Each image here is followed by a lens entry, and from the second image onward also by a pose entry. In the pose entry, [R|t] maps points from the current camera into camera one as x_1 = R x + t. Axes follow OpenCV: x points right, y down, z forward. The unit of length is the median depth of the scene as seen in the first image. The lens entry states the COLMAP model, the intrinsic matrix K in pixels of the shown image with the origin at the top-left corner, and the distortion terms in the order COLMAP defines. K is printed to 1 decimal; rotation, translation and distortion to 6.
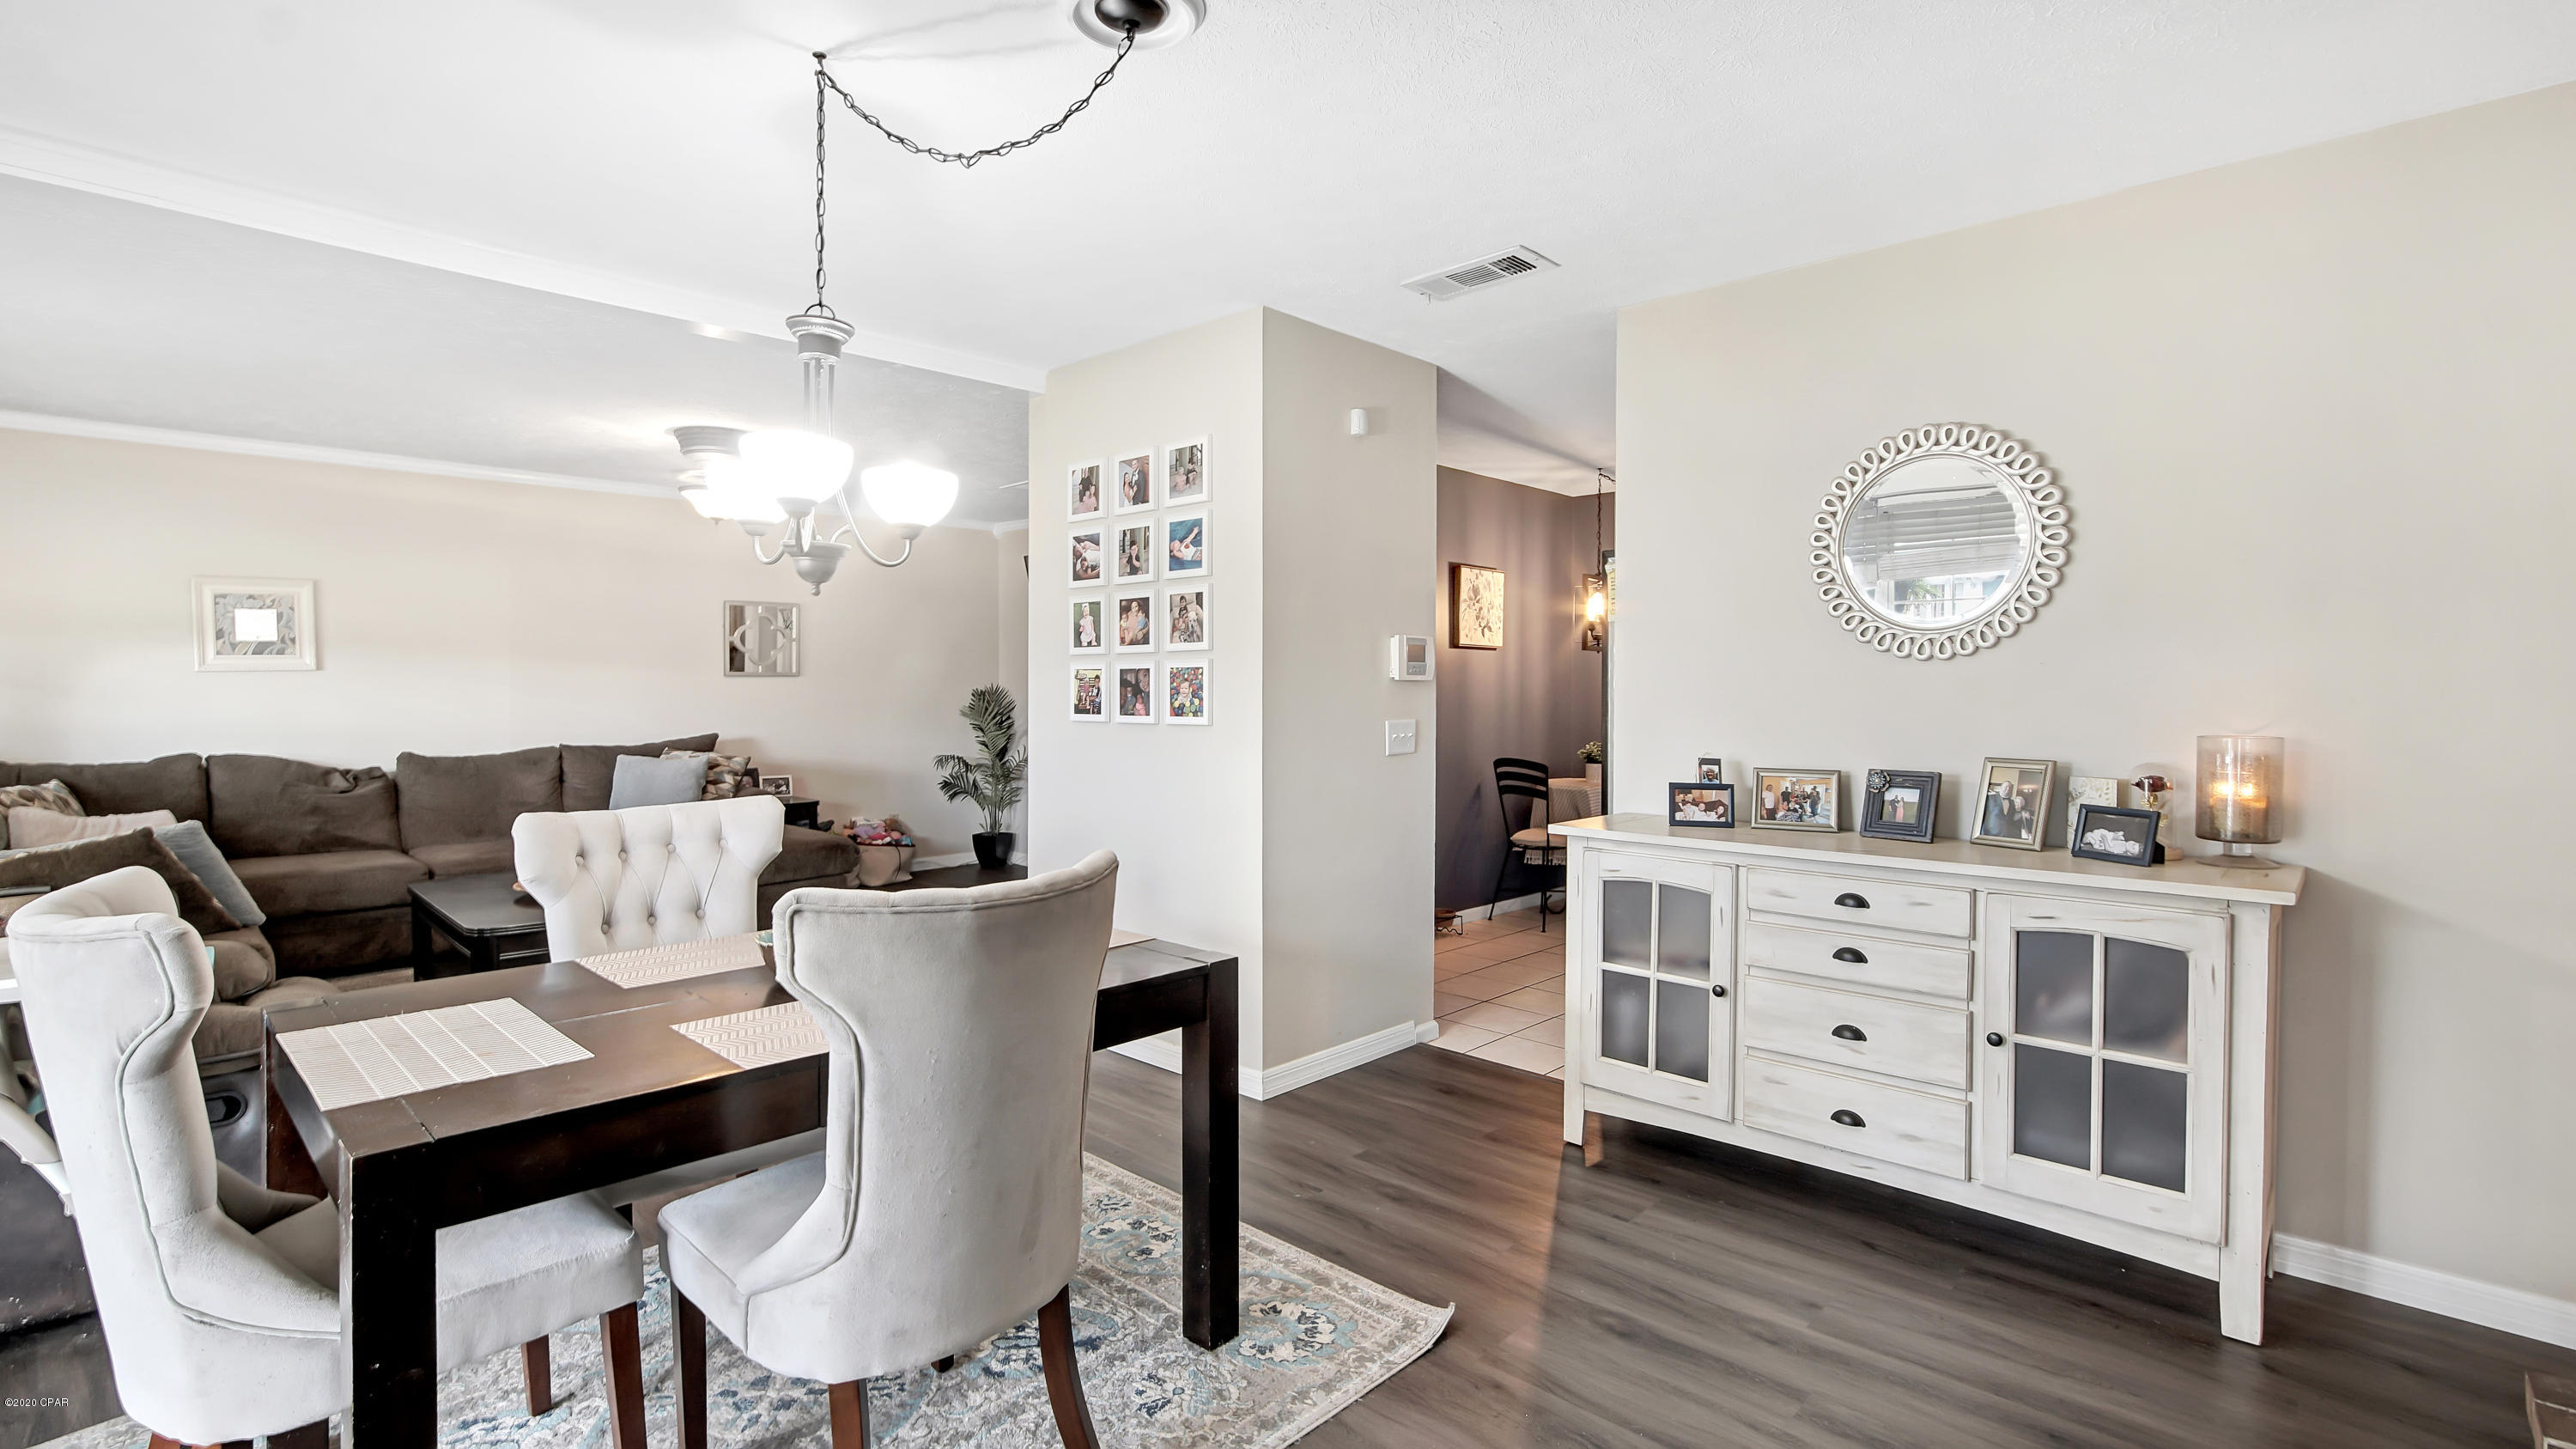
lens RADIAL K [[1188.6, 0, 1277.2], [0, 1188.6, 677.1], [0, 0, 1]] dist [-0.010359, 0.000518]
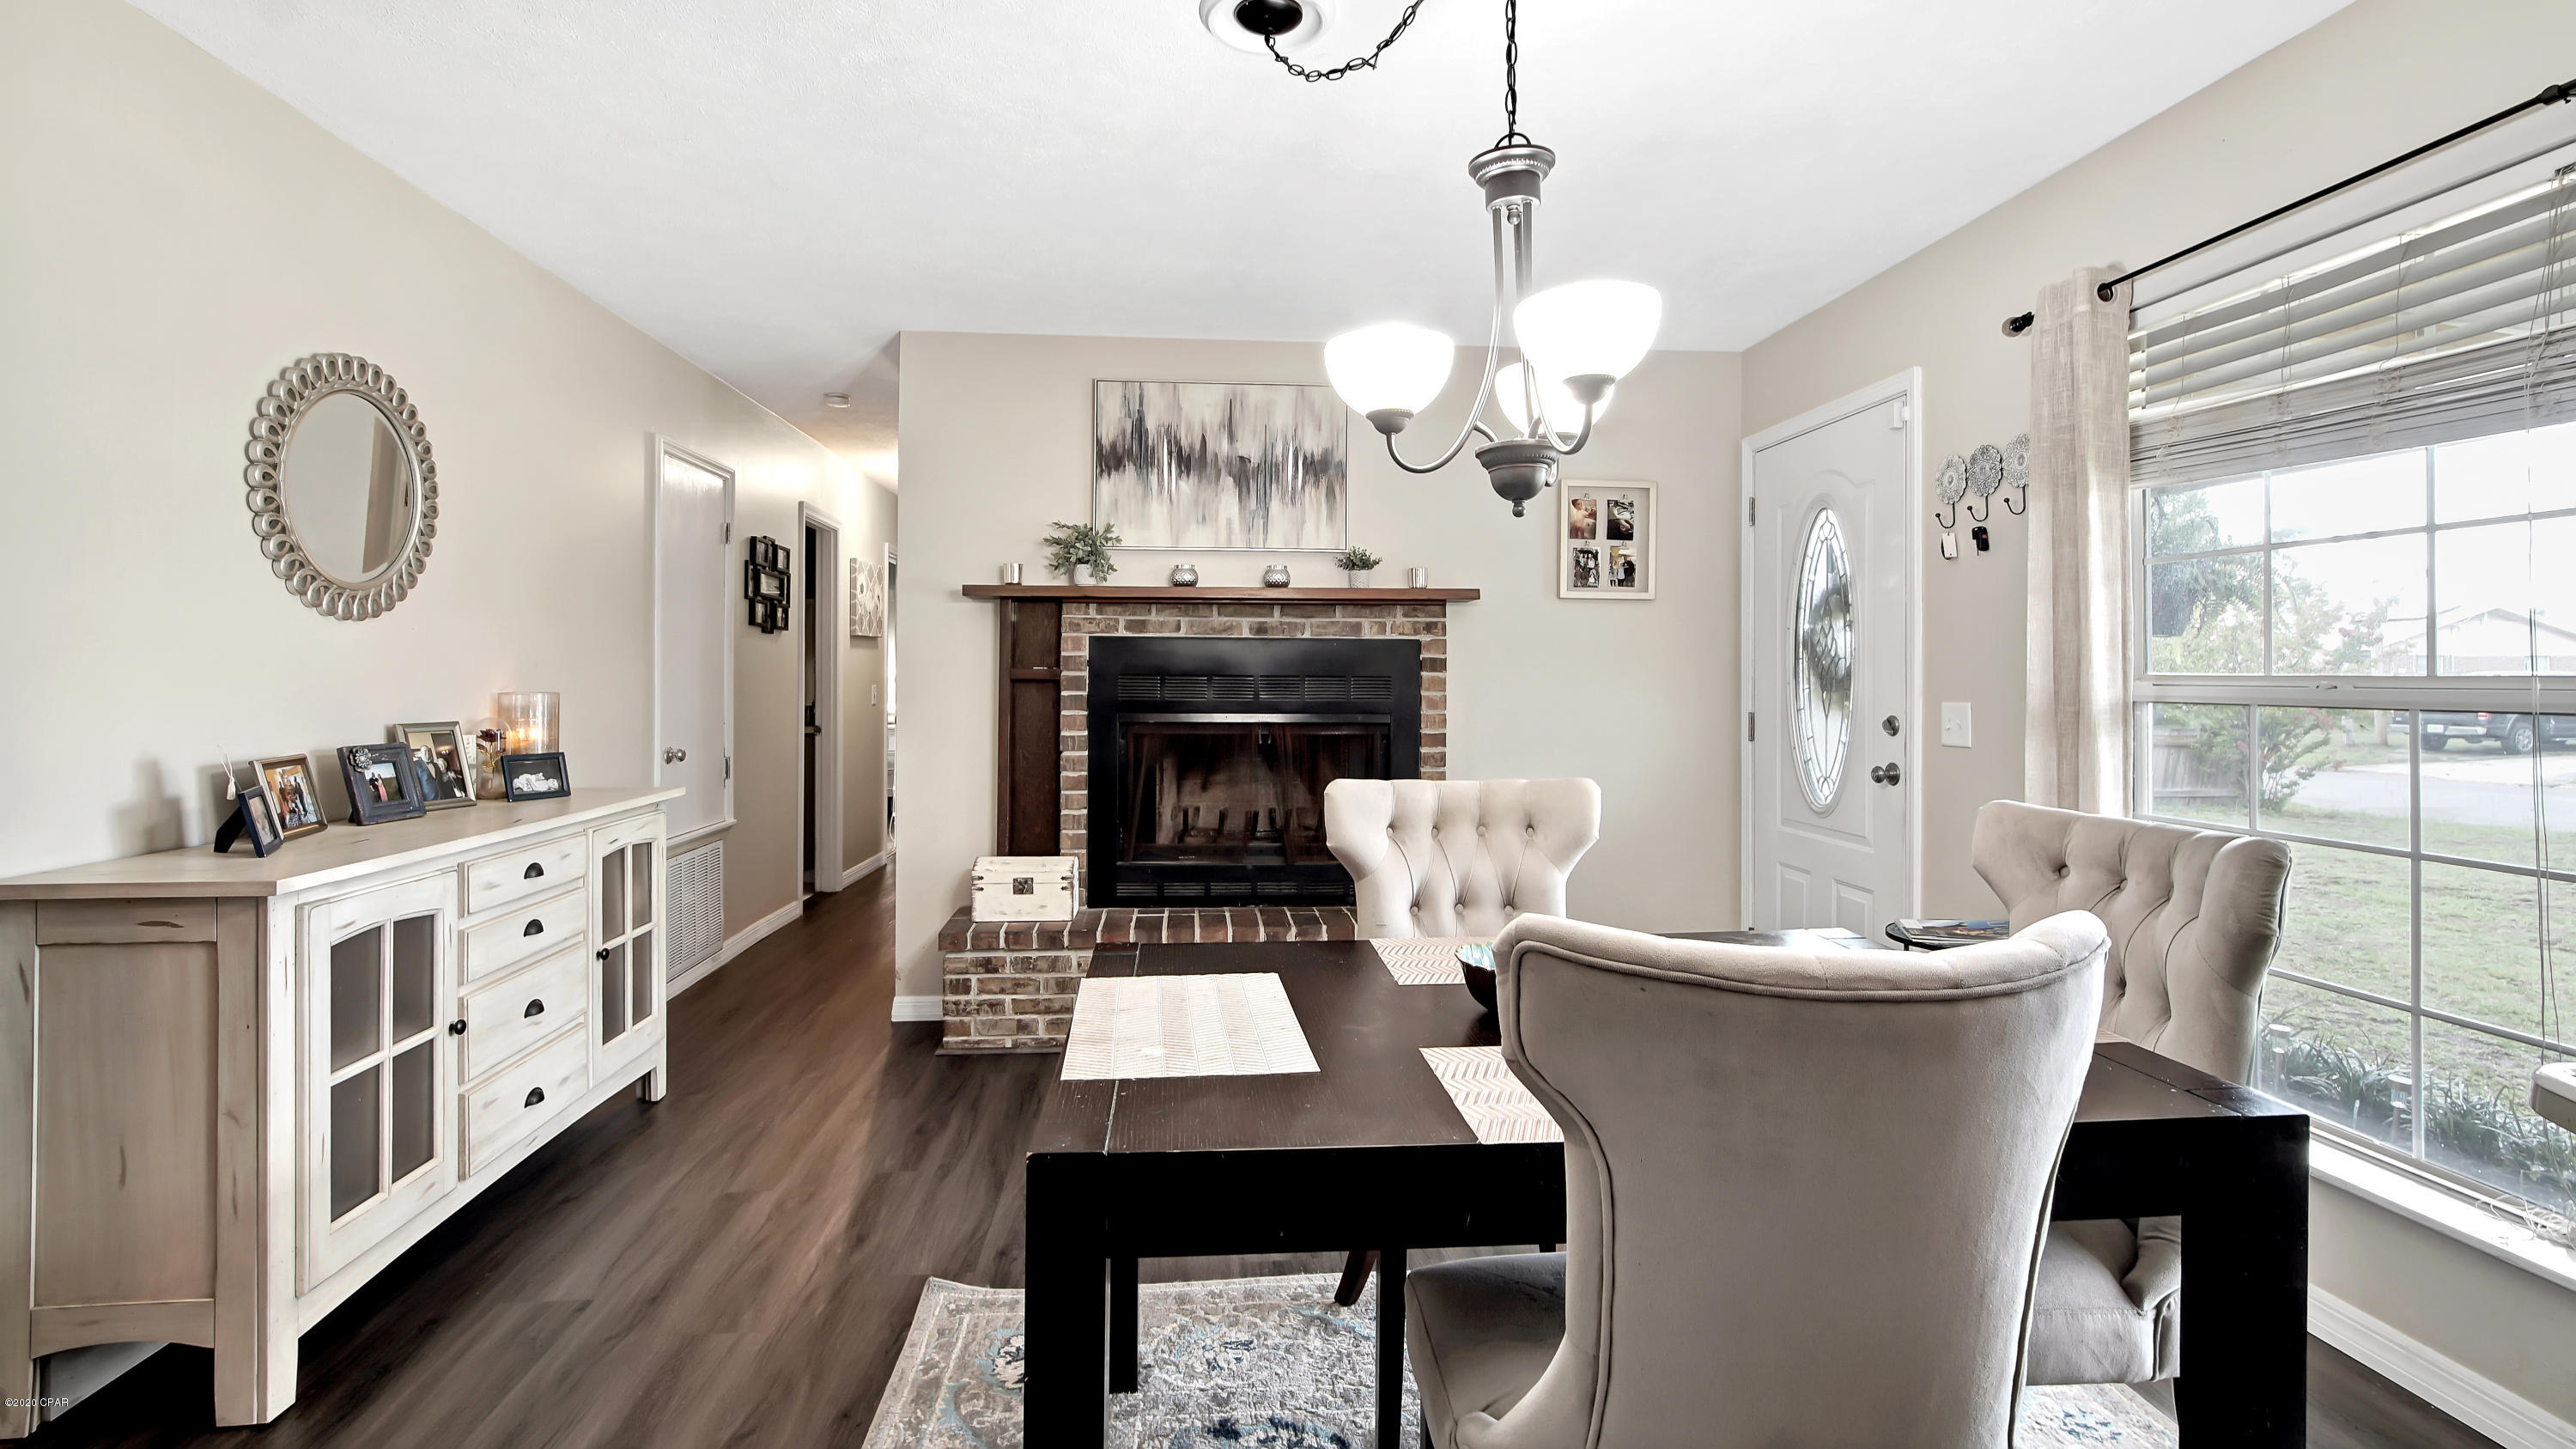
lens RADIAL K [[1188.6, 0, 1282.9], [0, 1188.6, 702.0], [0, 0, 1]] dist [-0.010359, 0.000518]
pose [[-0.758309, -0.013167, 0.651762, -0.948367], [-0.002563, 0.999848, 0.017217, 0.052620], [-0.651890, 0.011386, -0.758228, 2.094422]]
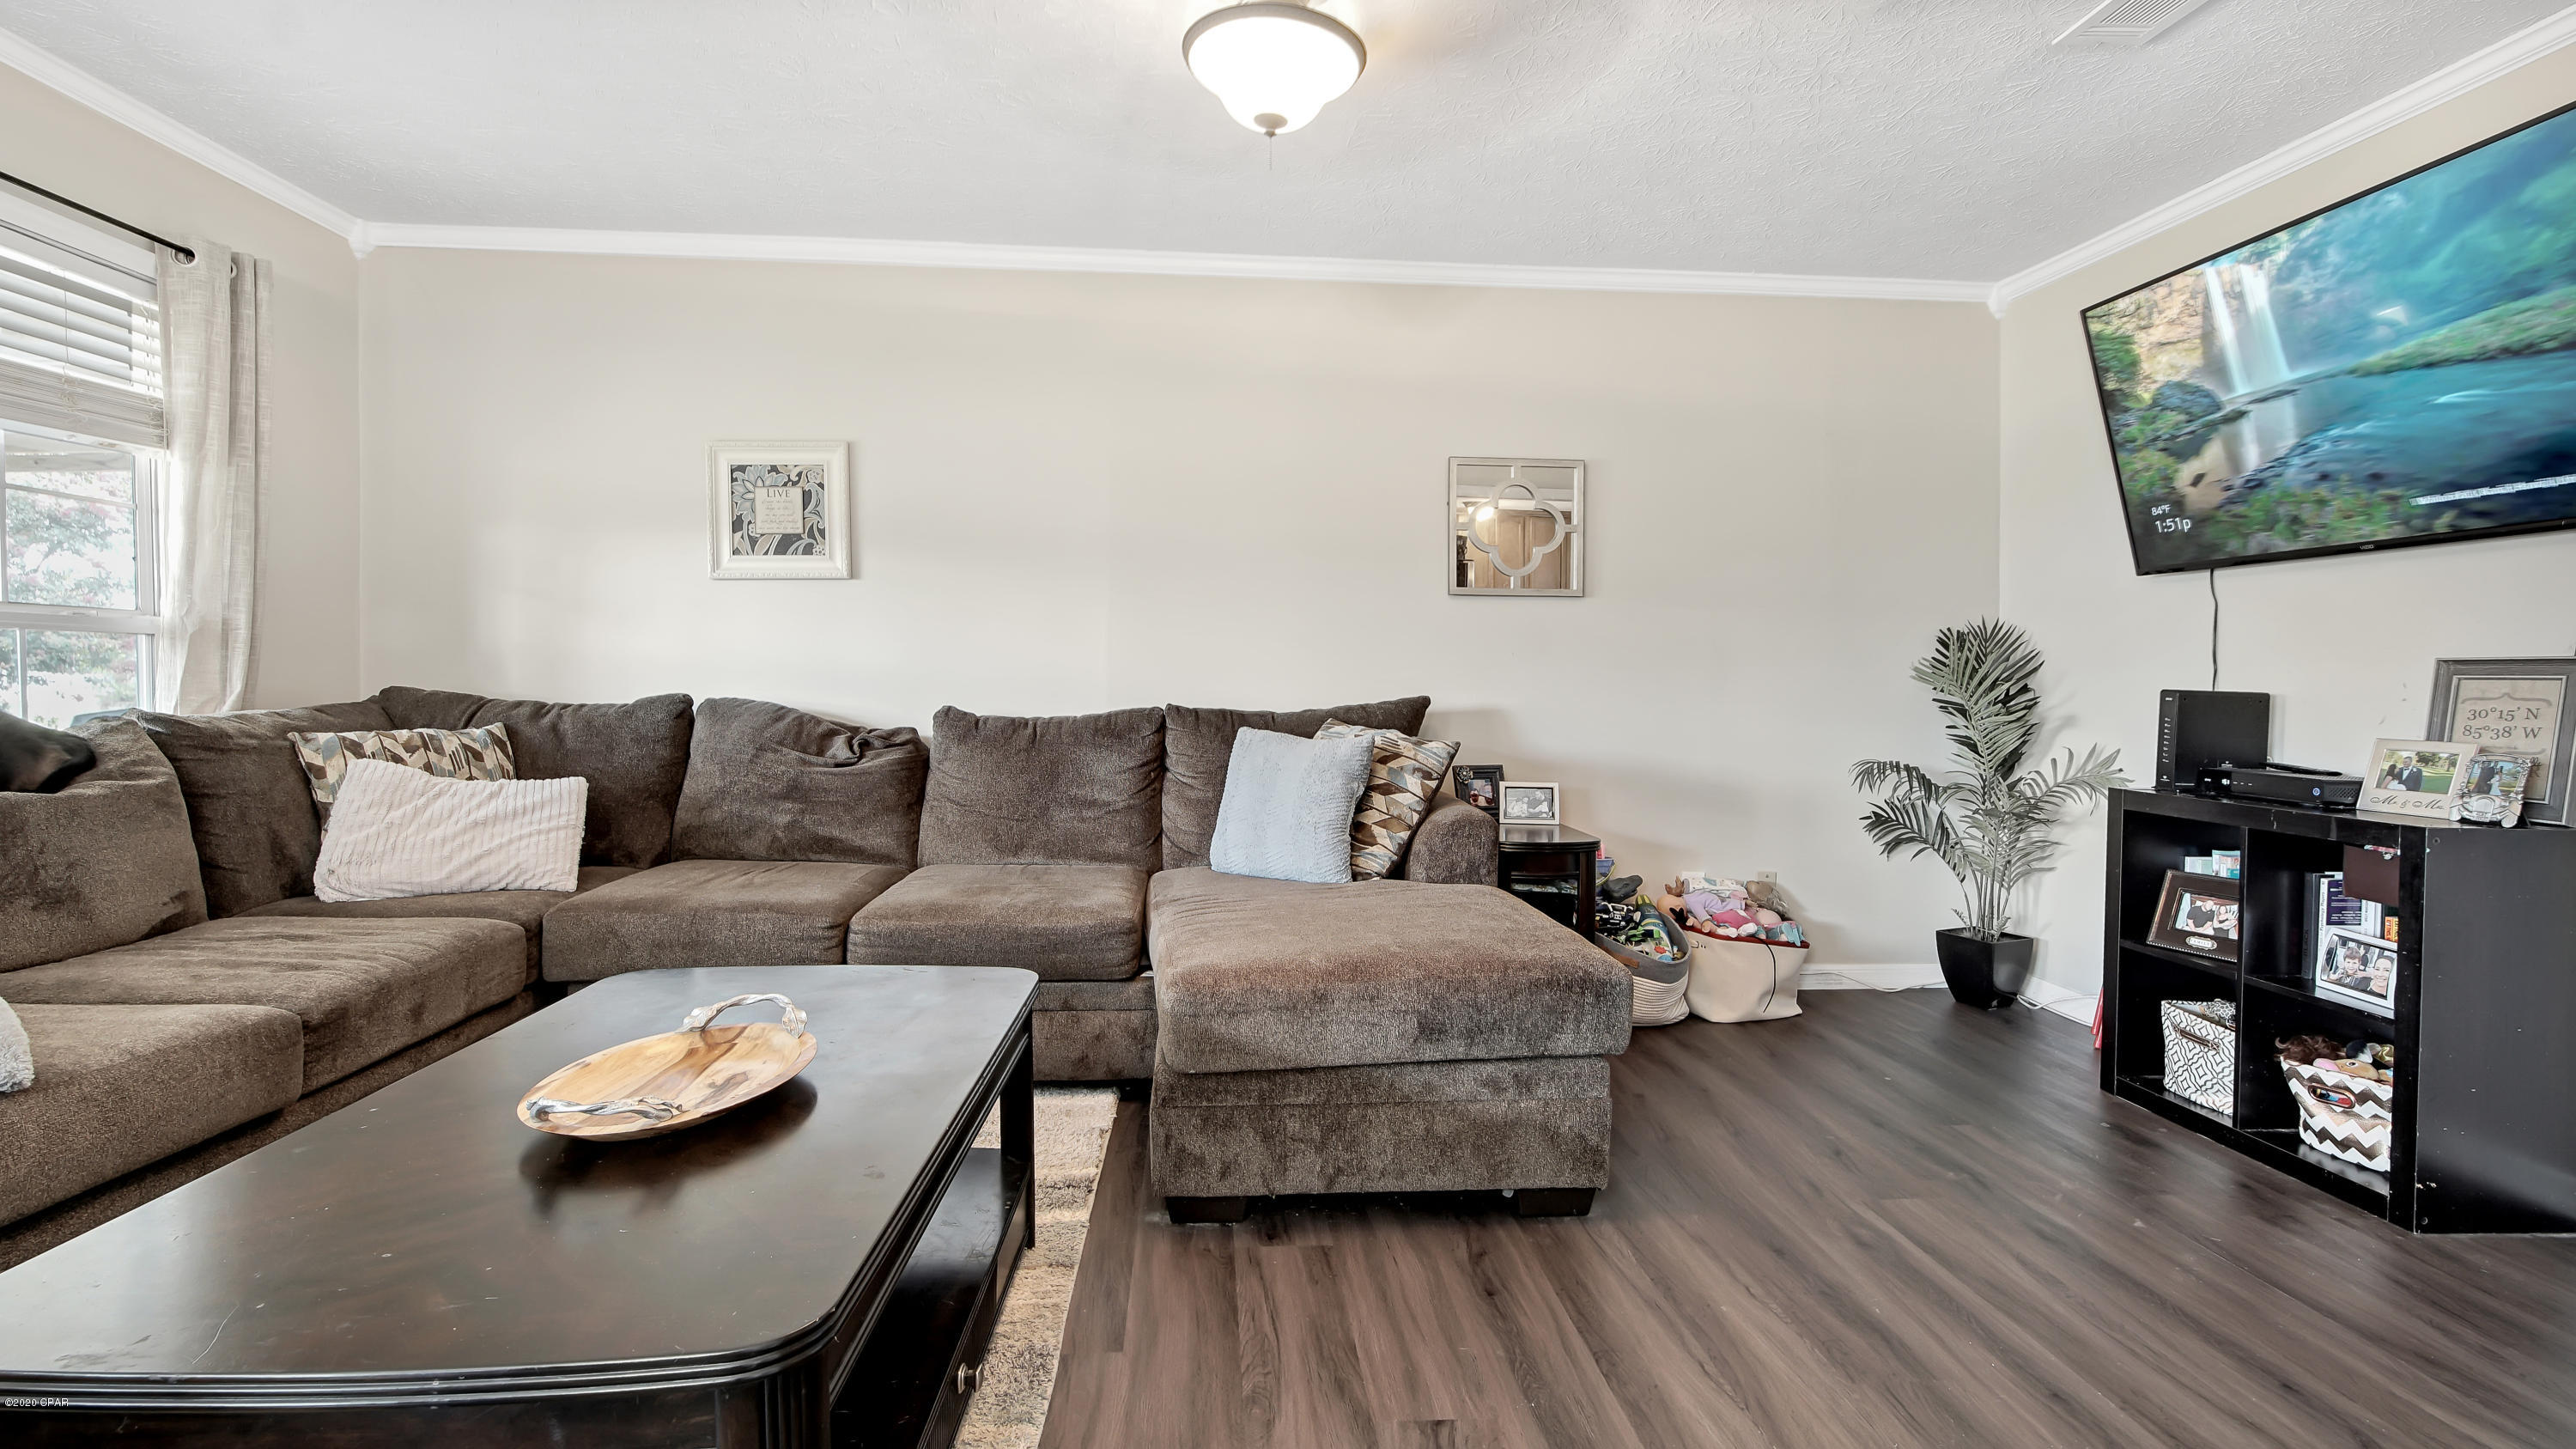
lens RADIAL K [[1188.6, 0, 1250.9], [0, 1188.6, 671.4], [0, 0, 1]] dist [-0.010359, 0.000518]
pose [[0.734259, 0.009258, -0.678806, -0.138789], [-0.009415, 0.999950, 0.003454, 0.029780], [0.678804, 0.003855, 0.734309, 0.468353]]
